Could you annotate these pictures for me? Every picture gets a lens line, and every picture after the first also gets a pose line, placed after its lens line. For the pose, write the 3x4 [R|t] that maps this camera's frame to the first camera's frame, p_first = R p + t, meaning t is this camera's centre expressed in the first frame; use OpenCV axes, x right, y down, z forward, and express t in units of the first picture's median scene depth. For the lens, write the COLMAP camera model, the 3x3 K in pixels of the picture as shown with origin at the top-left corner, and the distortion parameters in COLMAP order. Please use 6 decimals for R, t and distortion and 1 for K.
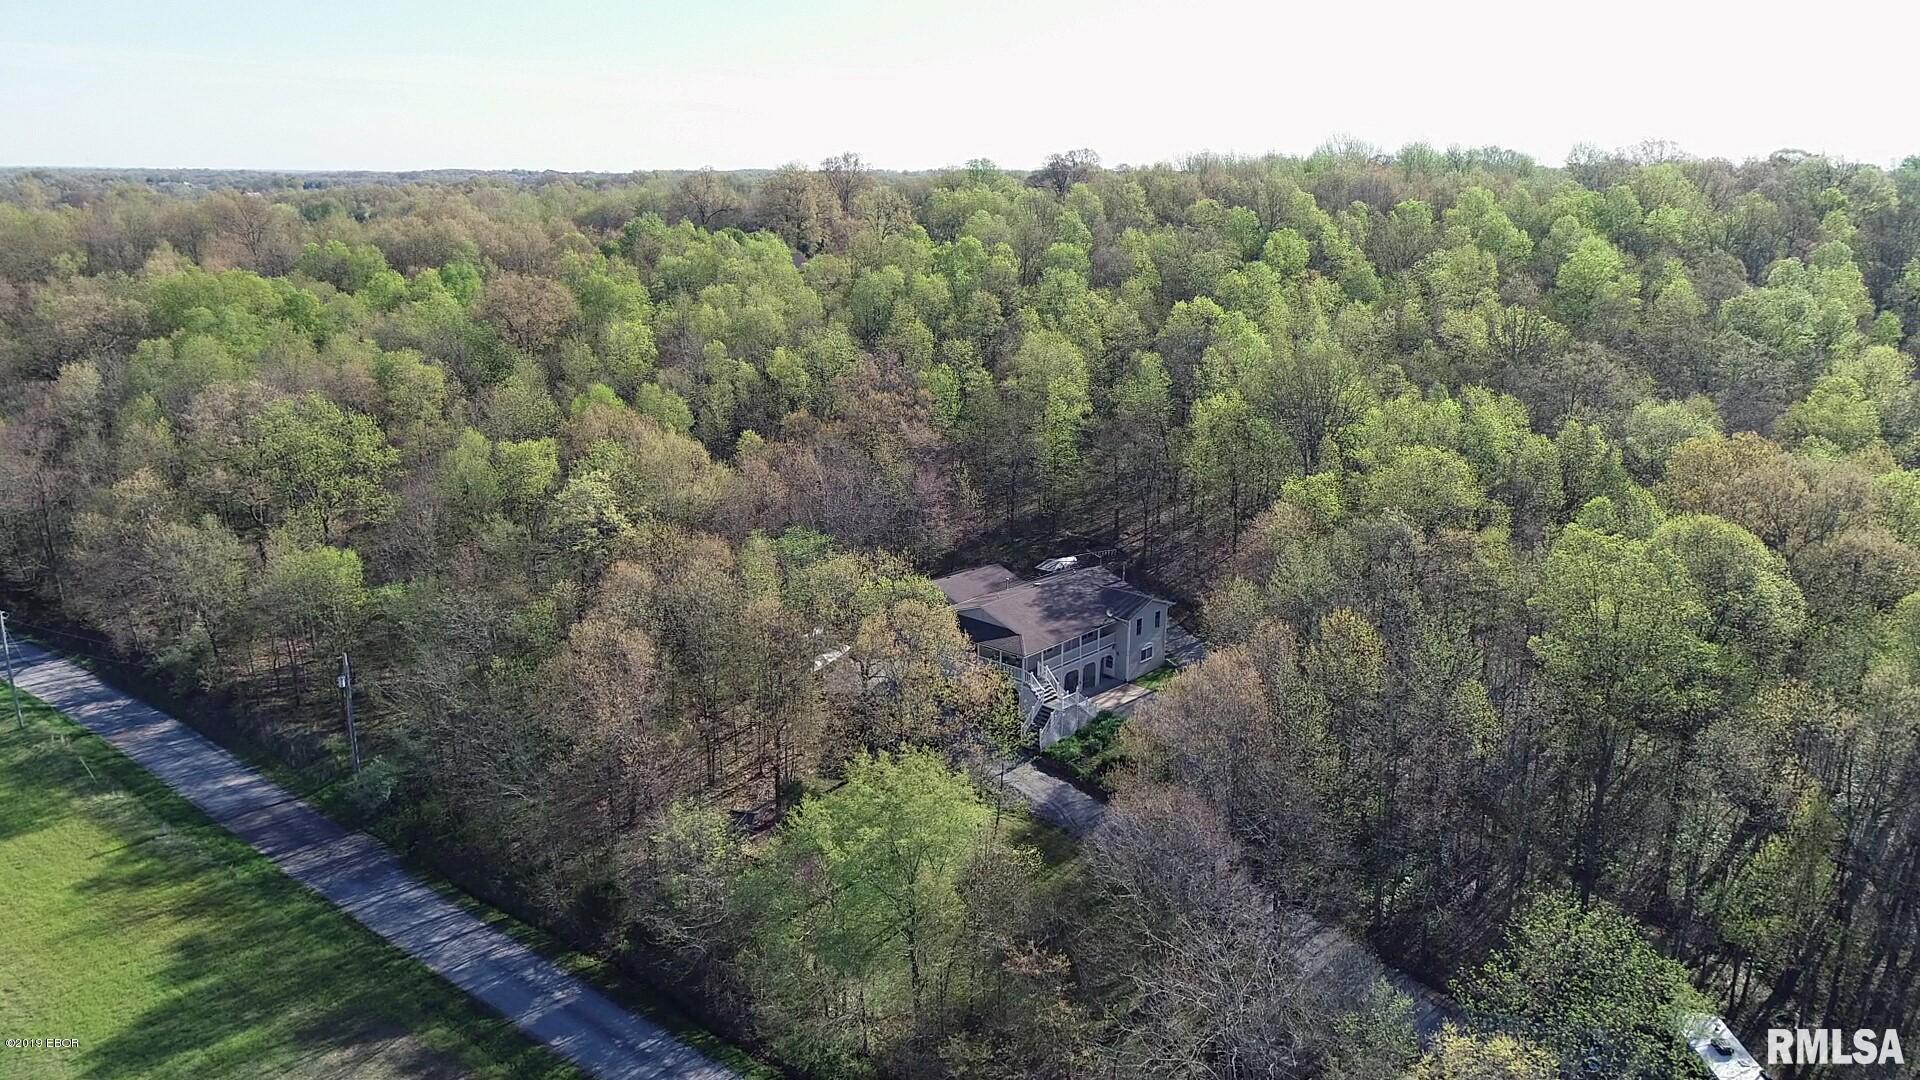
lens RADIAL K [[1346.2, 0, 952.8], [0, 1346.2, 528.7], [0, 0, 1]] dist [0.008018, -0.000827]
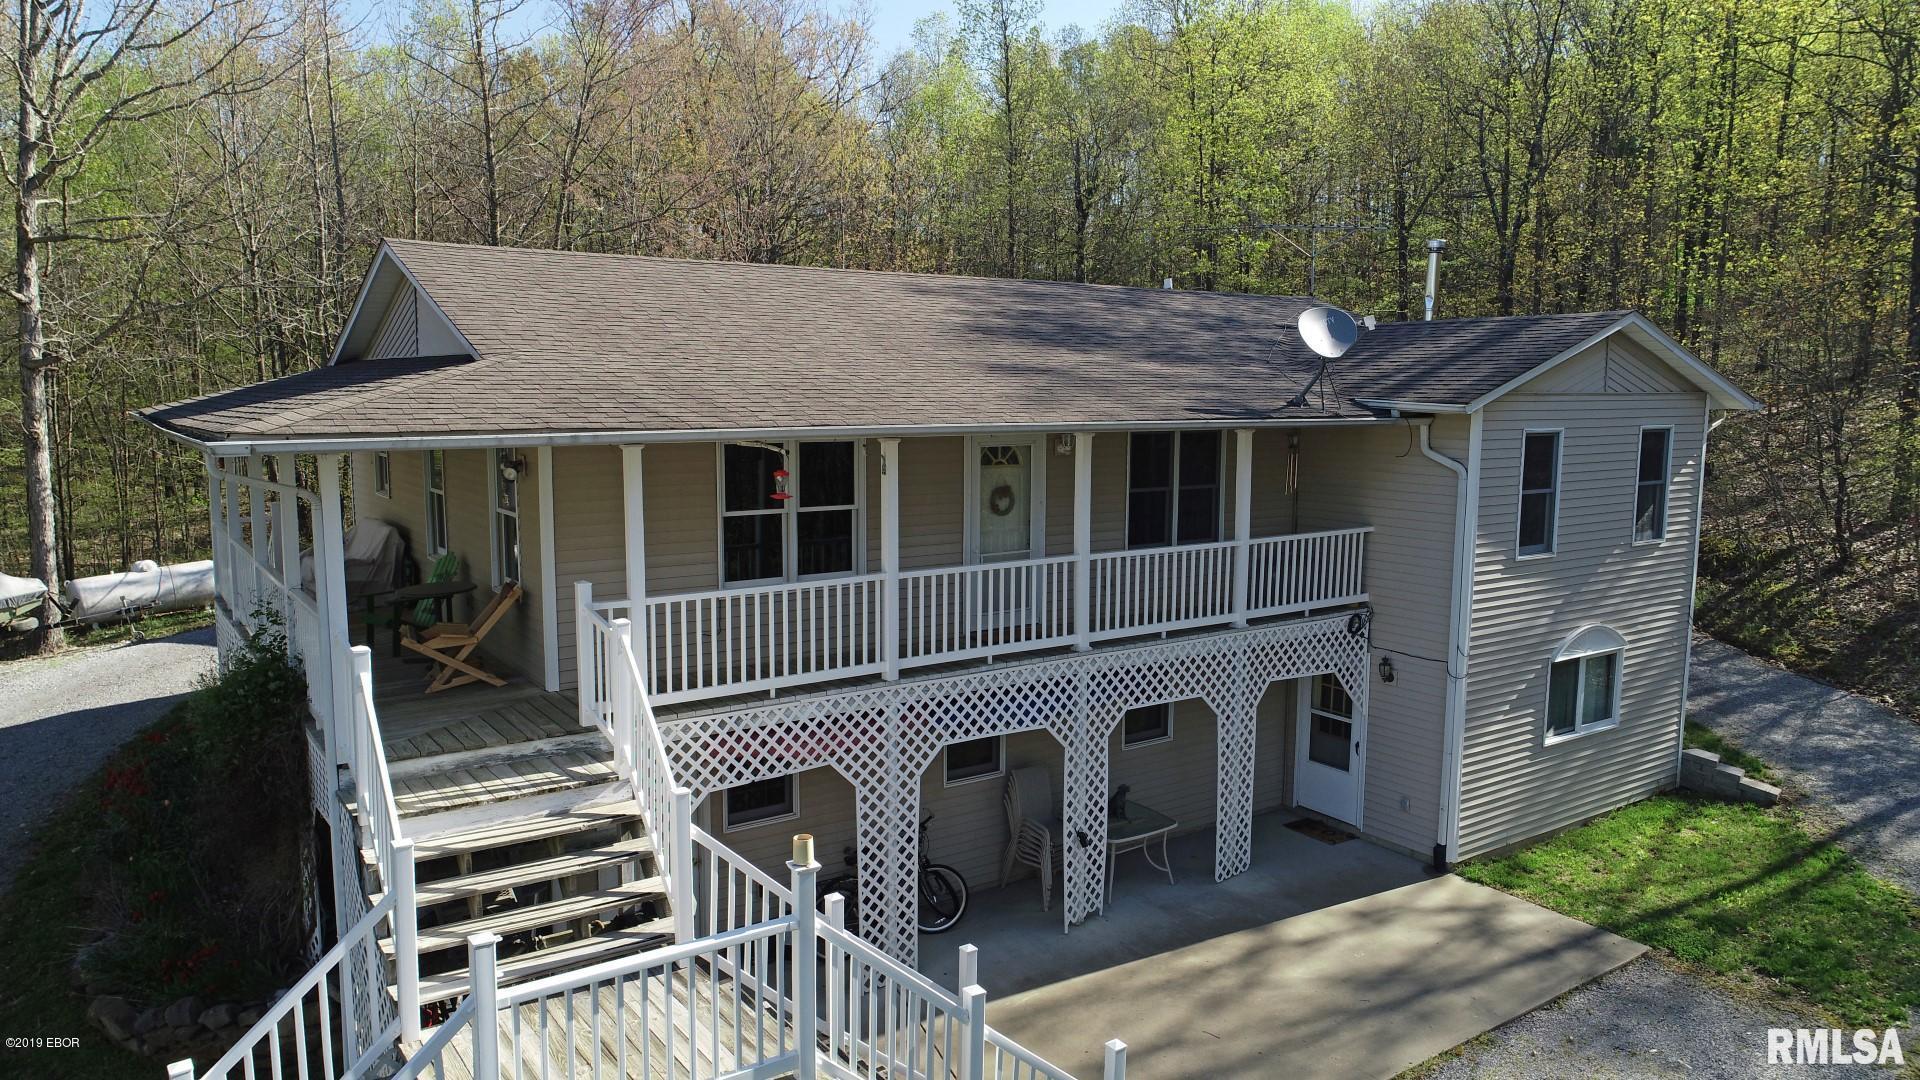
lens RADIAL K [[1276.9, 0, 960.7], [0, 1276.9, 541.8], [0, 0, 1]] dist [0.005232, -0.005097]
pose [[0.977609, 0.020303, -0.209446, 0.106019], [-0.050130, 0.989148, -0.138105, 0.101106], [0.204369, 0.145513, 0.968018, 0.853120]]
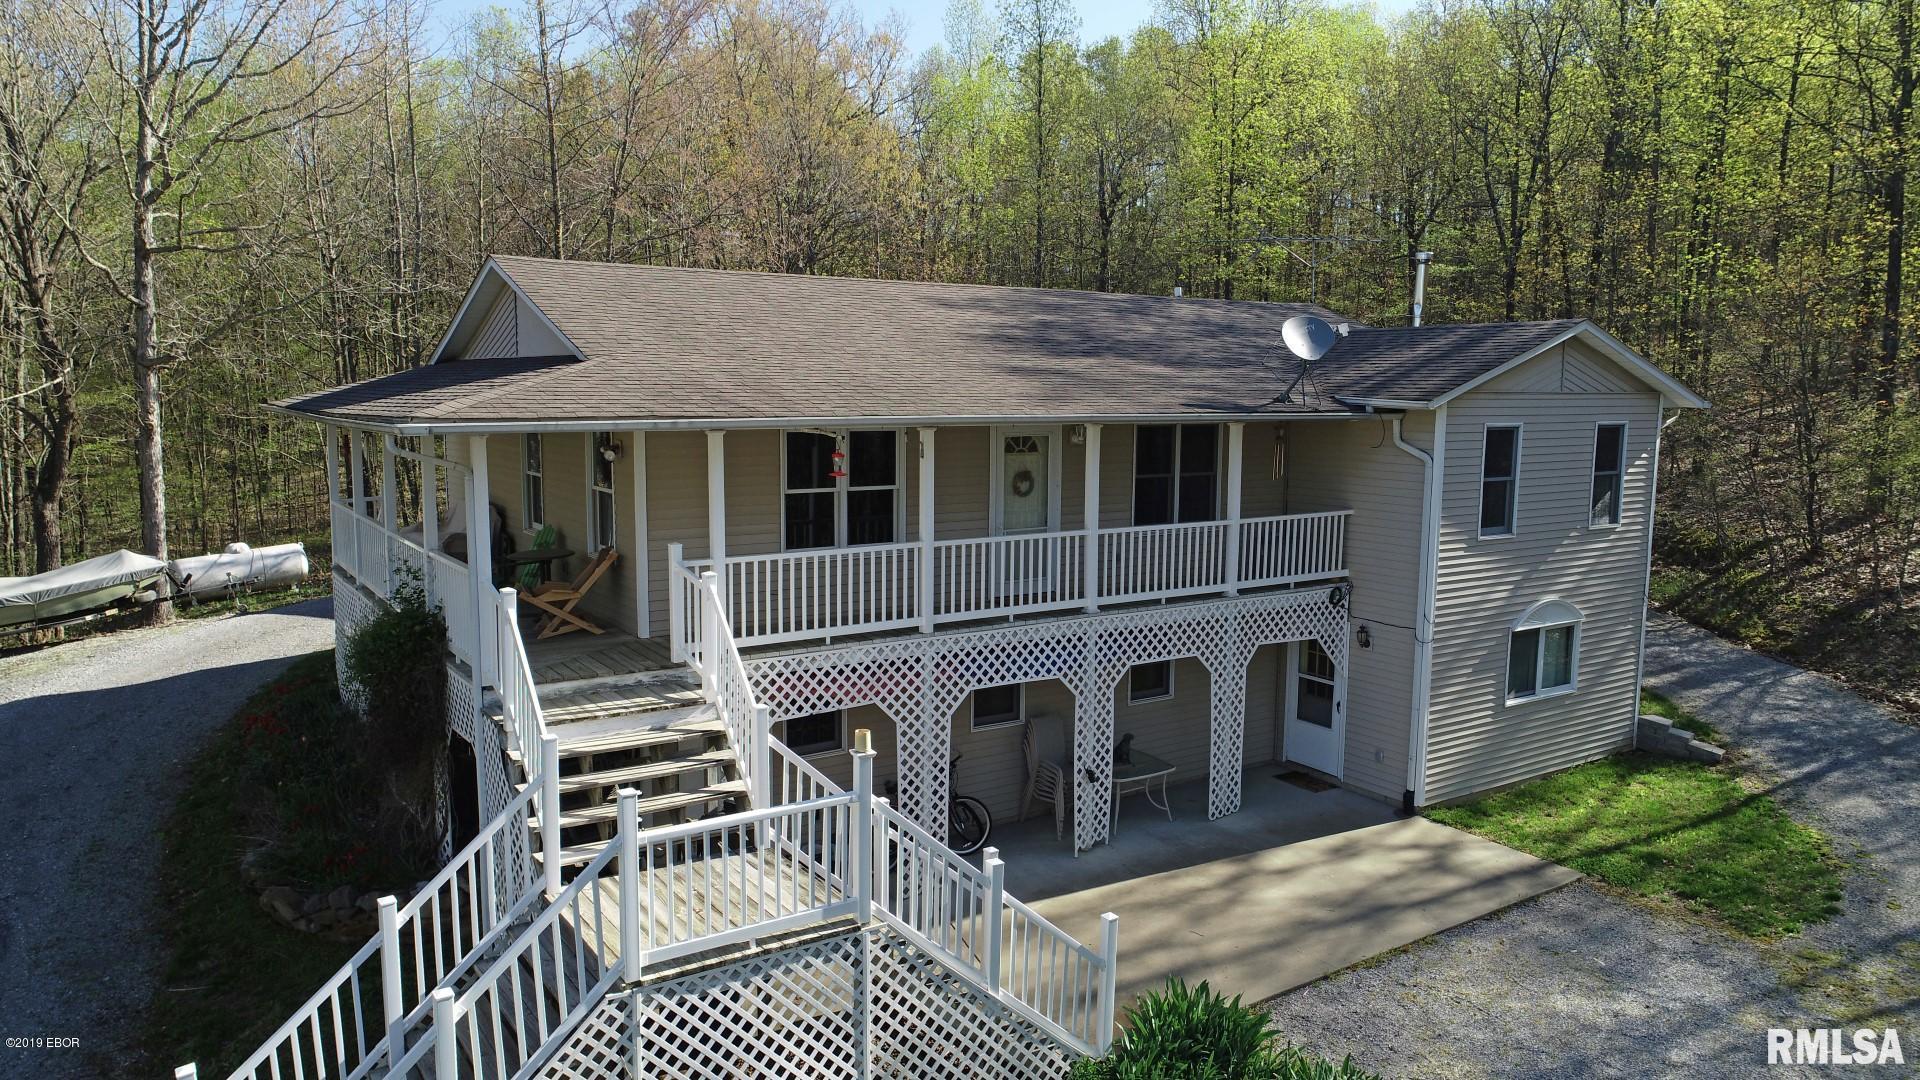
lens RADIAL K [[1276.9, 0, 963.1], [0, 1276.9, 544.8], [0, 0, 1]] dist [0.005232, -0.005097]
pose [[0.973010, 0.026582, -0.229228, 0.110375], [-0.058855, 0.989079, -0.135127, 0.106420], [0.223133, 0.144971, 0.963948, 0.834803]]
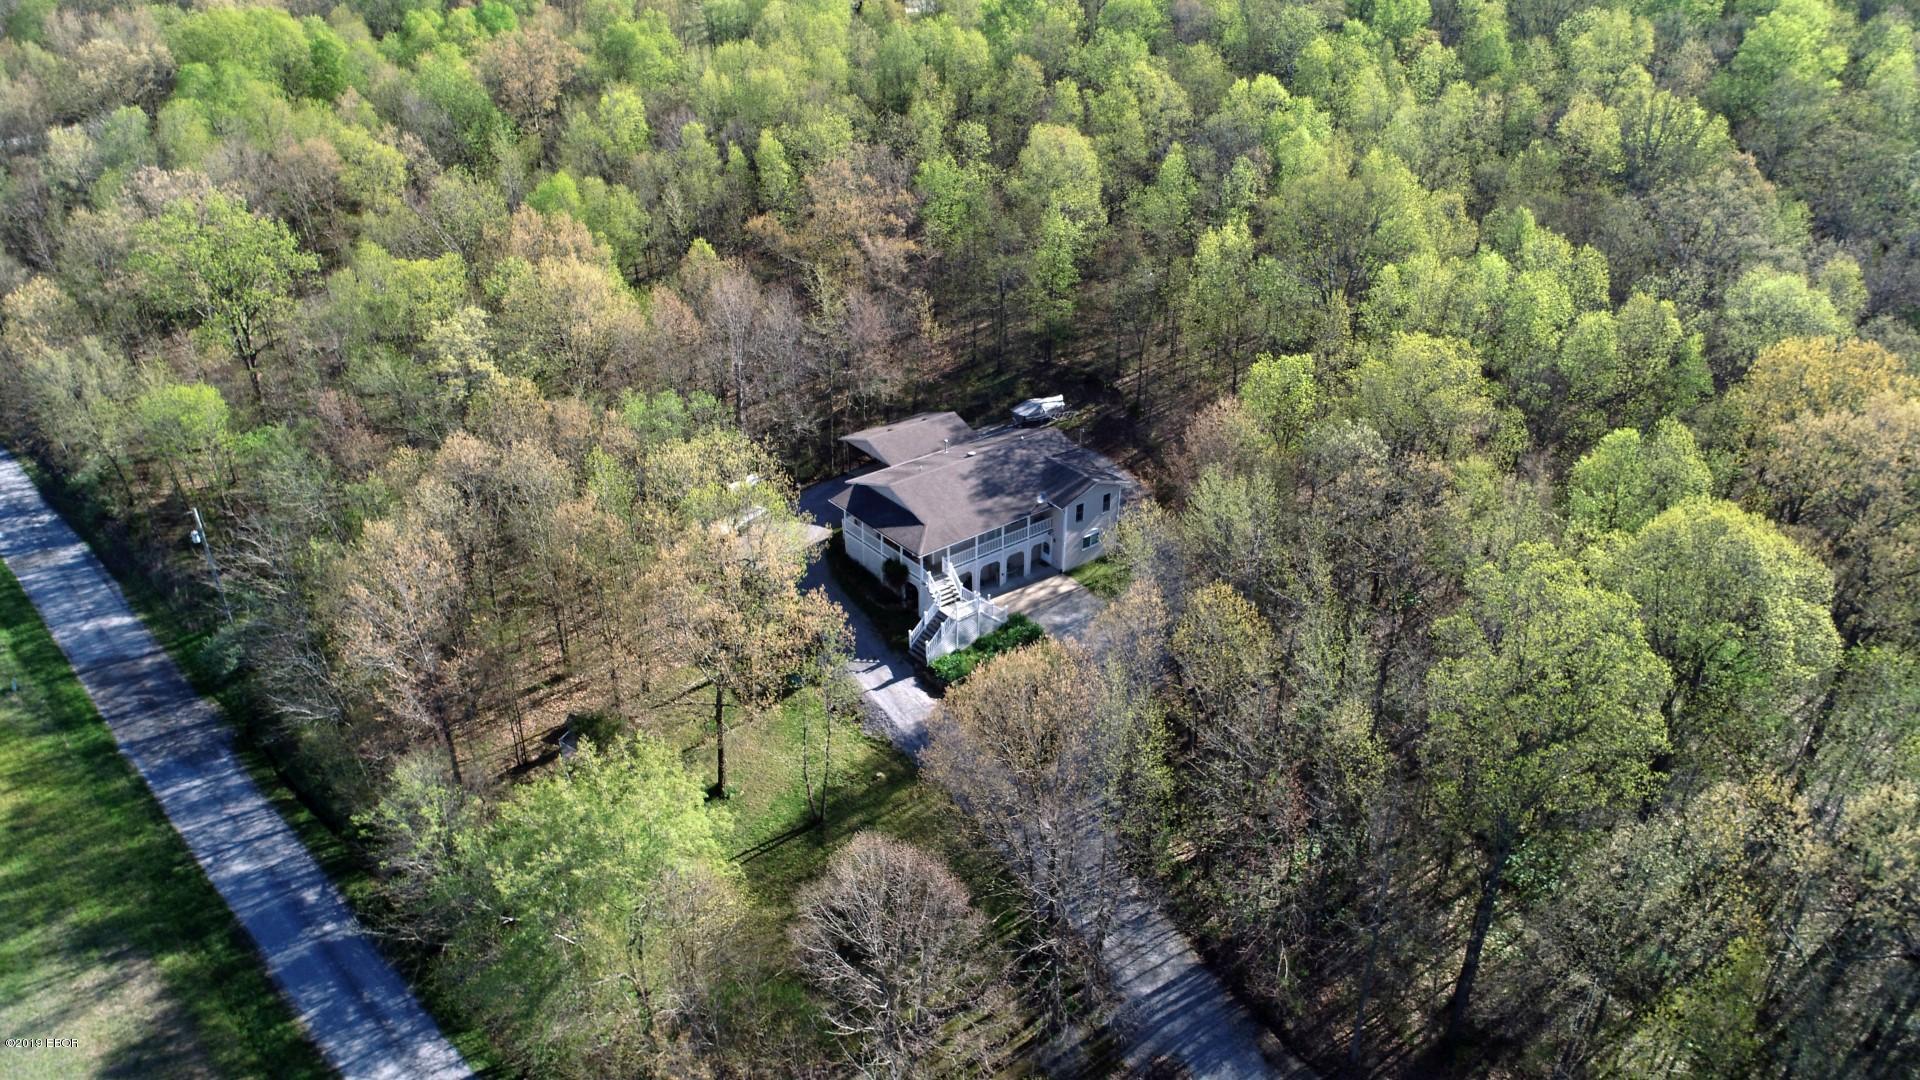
lens RADIAL K [[1276.9, 0, 959.6], [0, 1276.9, 540.2], [0, 0, 1]] dist [0.005232, -0.005097]
pose [[0.988181, 0.072104, -0.135274, 0.174444], [-0.037771, 0.969789, 0.241004, -0.106228], [0.148564, -0.233046, 0.961051, 0.190329]]
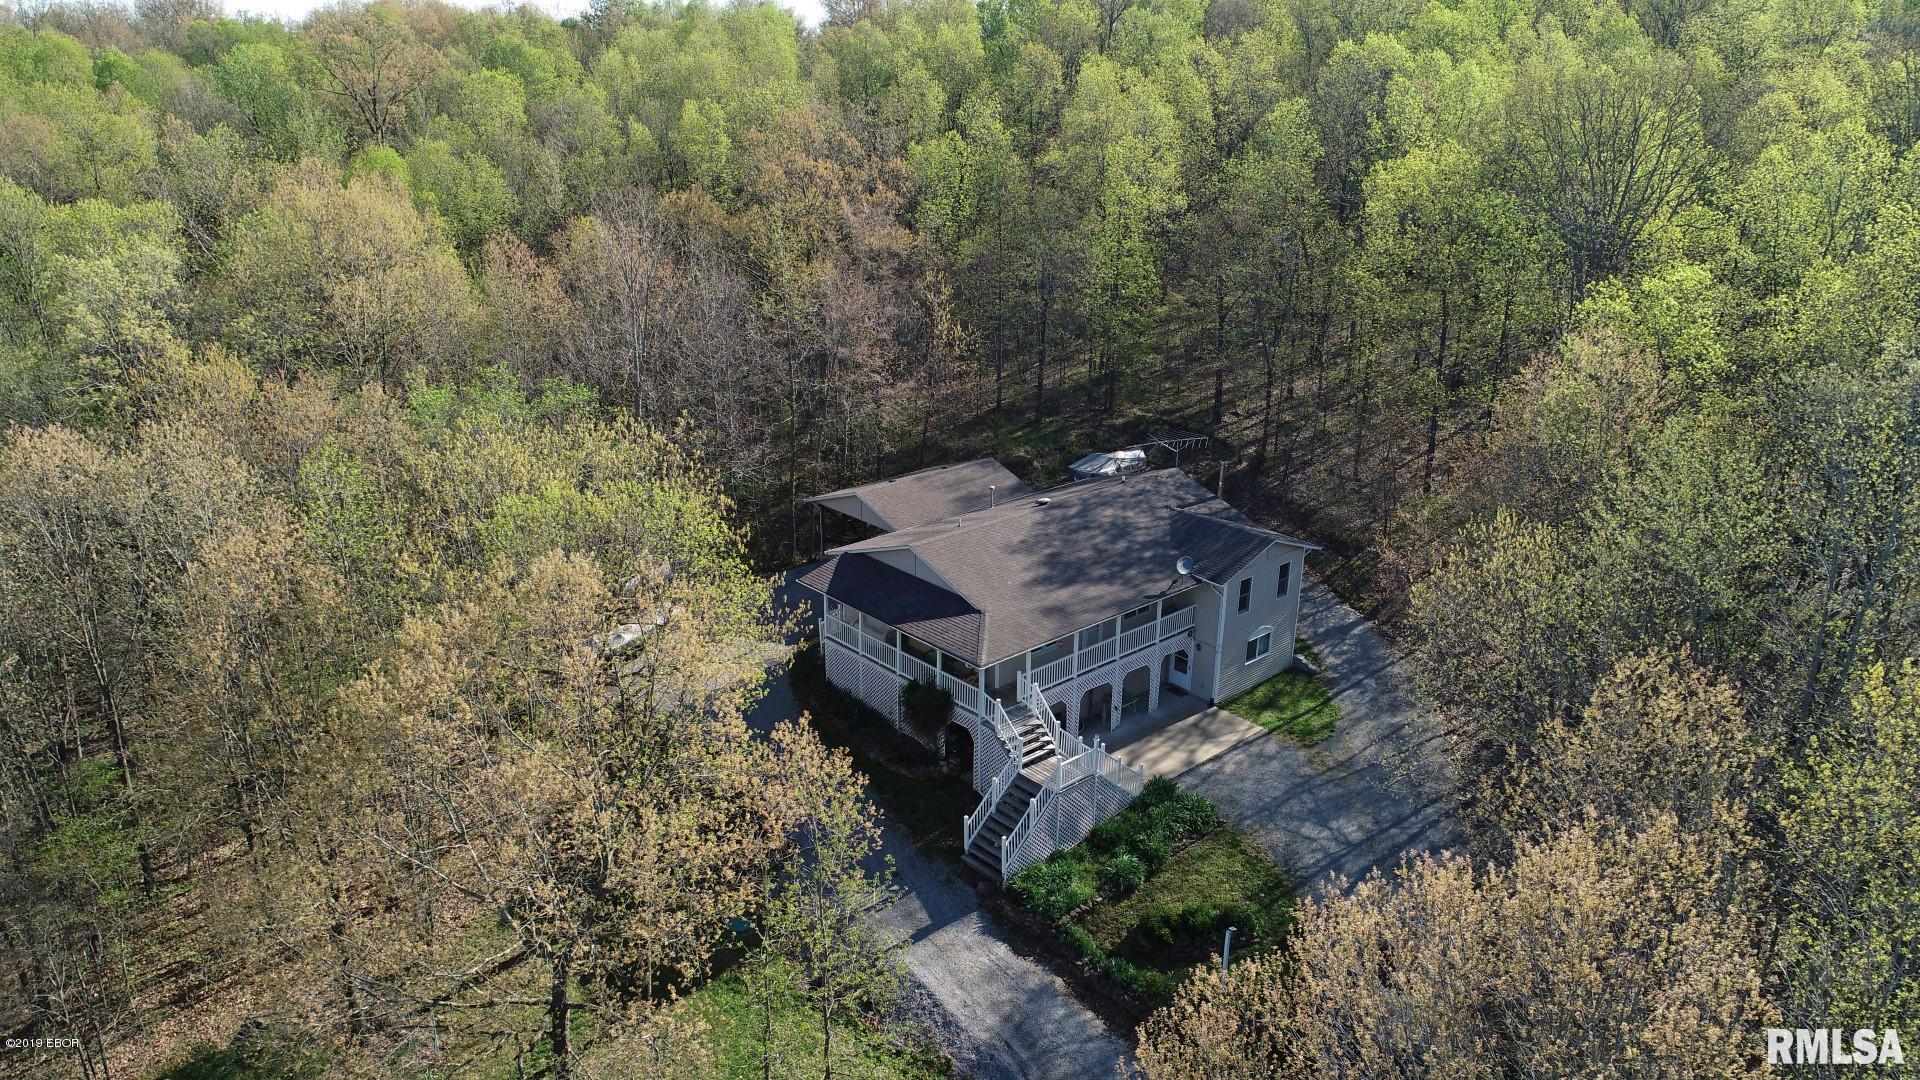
lens RADIAL K [[1276.9, 0, 964.4], [0, 1276.9, 540.8], [0, 0, 1]] dist [0.005232, -0.005097]
pose [[0.995712, 0.035922, -0.085251, 0.075499], [-0.027842, 0.995169, 0.094151, 0.011839], [0.088221, -0.091374, 0.991901, 0.530464]]
